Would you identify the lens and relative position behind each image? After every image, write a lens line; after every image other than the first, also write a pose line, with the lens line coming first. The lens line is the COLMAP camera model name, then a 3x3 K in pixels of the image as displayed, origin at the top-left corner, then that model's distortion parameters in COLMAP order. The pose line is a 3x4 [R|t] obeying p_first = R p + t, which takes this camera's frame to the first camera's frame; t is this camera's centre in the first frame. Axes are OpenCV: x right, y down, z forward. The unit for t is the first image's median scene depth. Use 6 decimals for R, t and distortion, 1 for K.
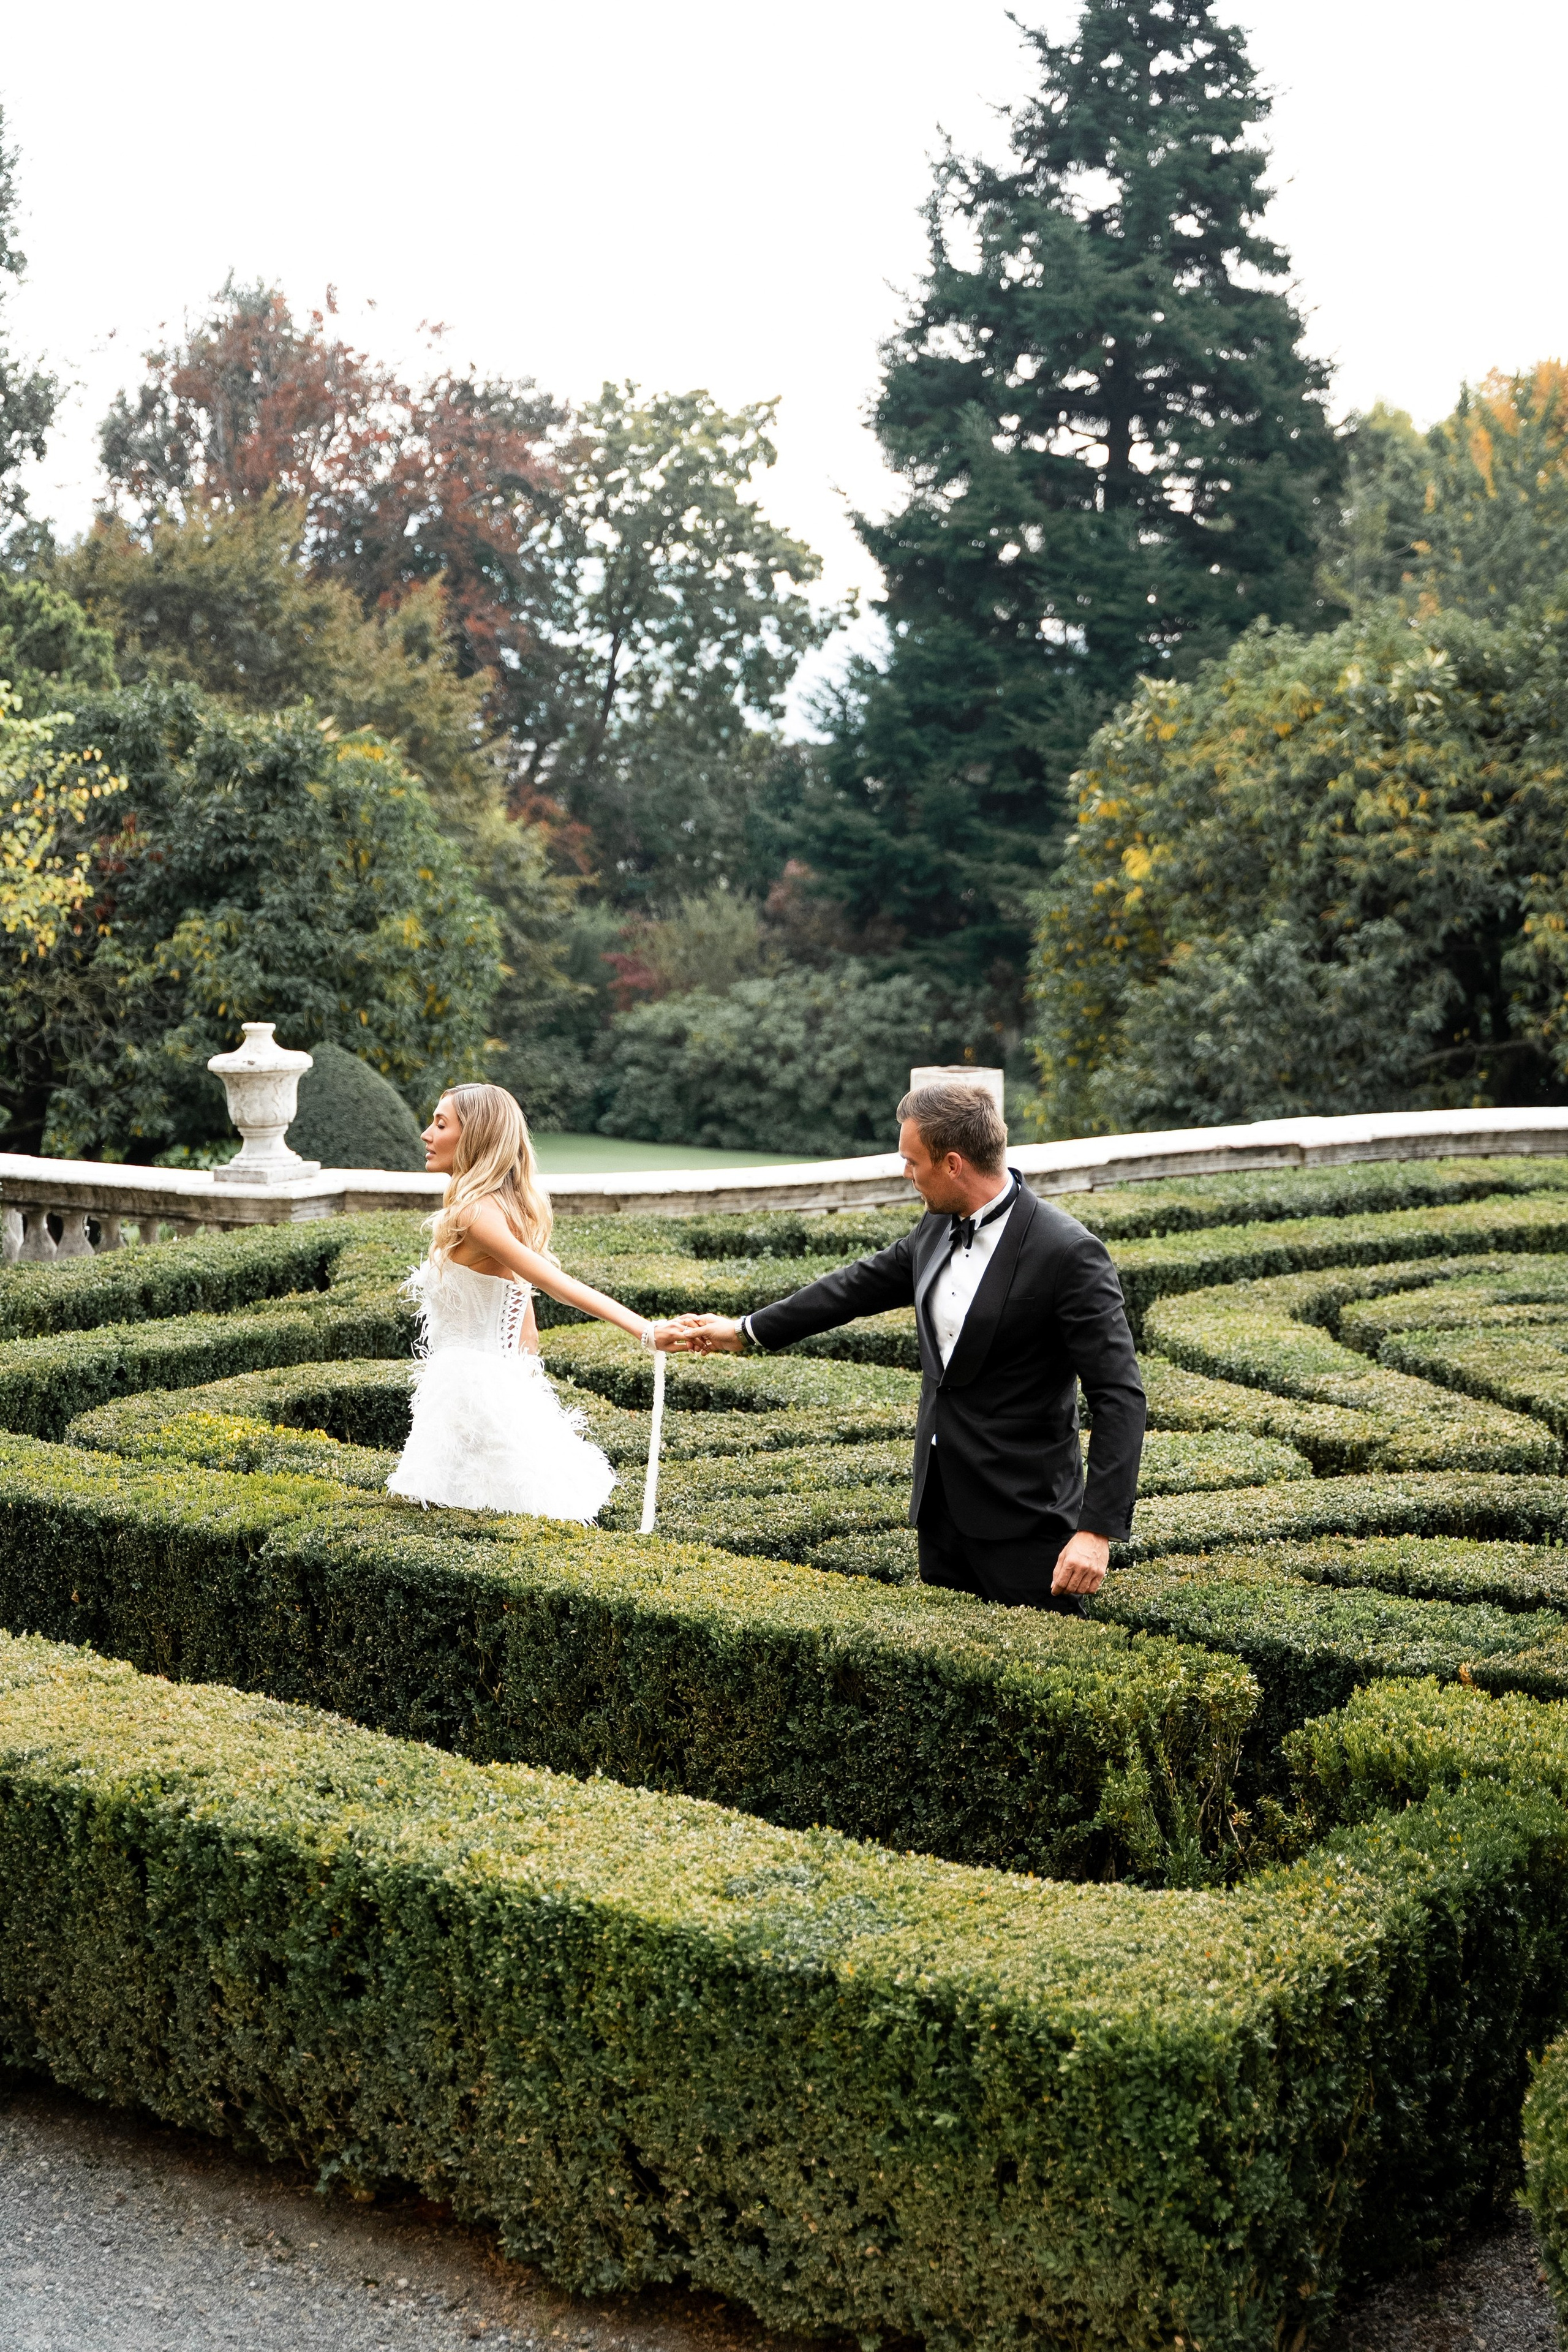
lens RADIAL K [[3755.2, 0, 797.6], [0, 3755.2, 1172.8], [0, 0, 1]] dist [0.017307, 0.000000]
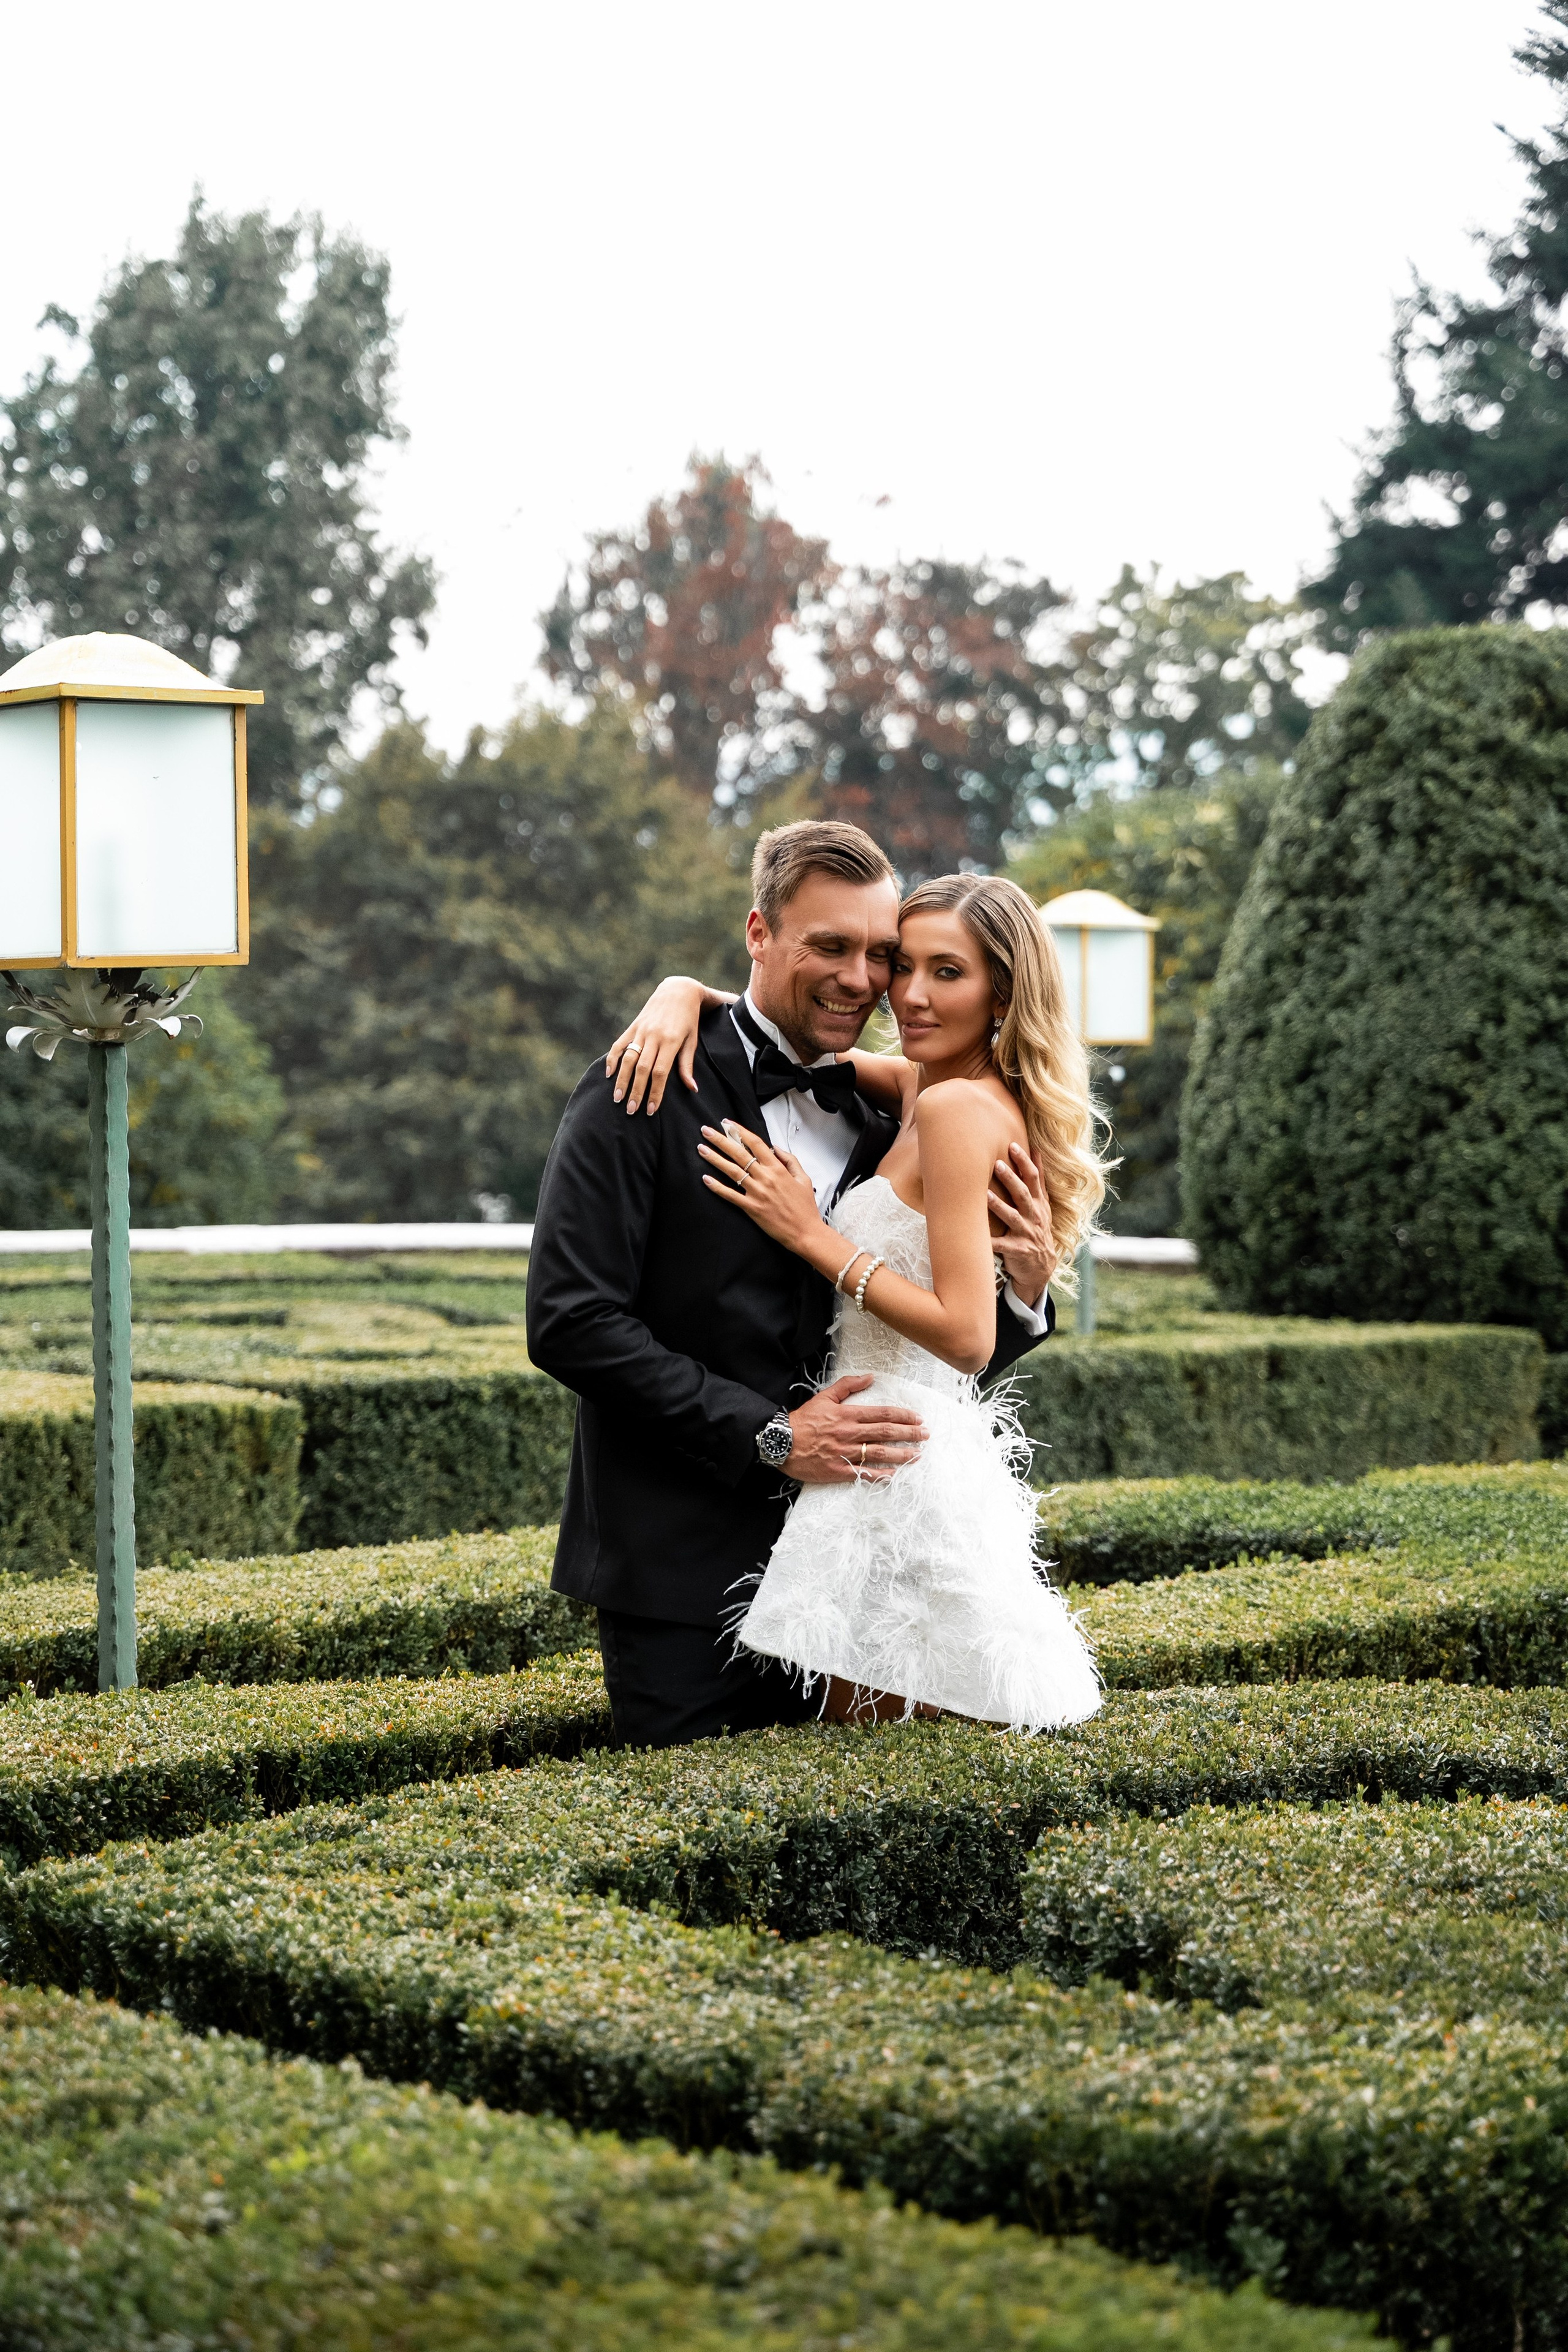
lens RADIAL K [[4565.7, 0, 800.4], [0, 4565.7, 1142.8], [0, 0, 1]] dist [0.041405, 0.000000]
pose [[0.975710, 0.016314, -0.218460, 0.287873], [-0.035193, 0.995944, -0.082812, 0.029400], [0.216222, 0.088488, 0.972326, -0.051727]]
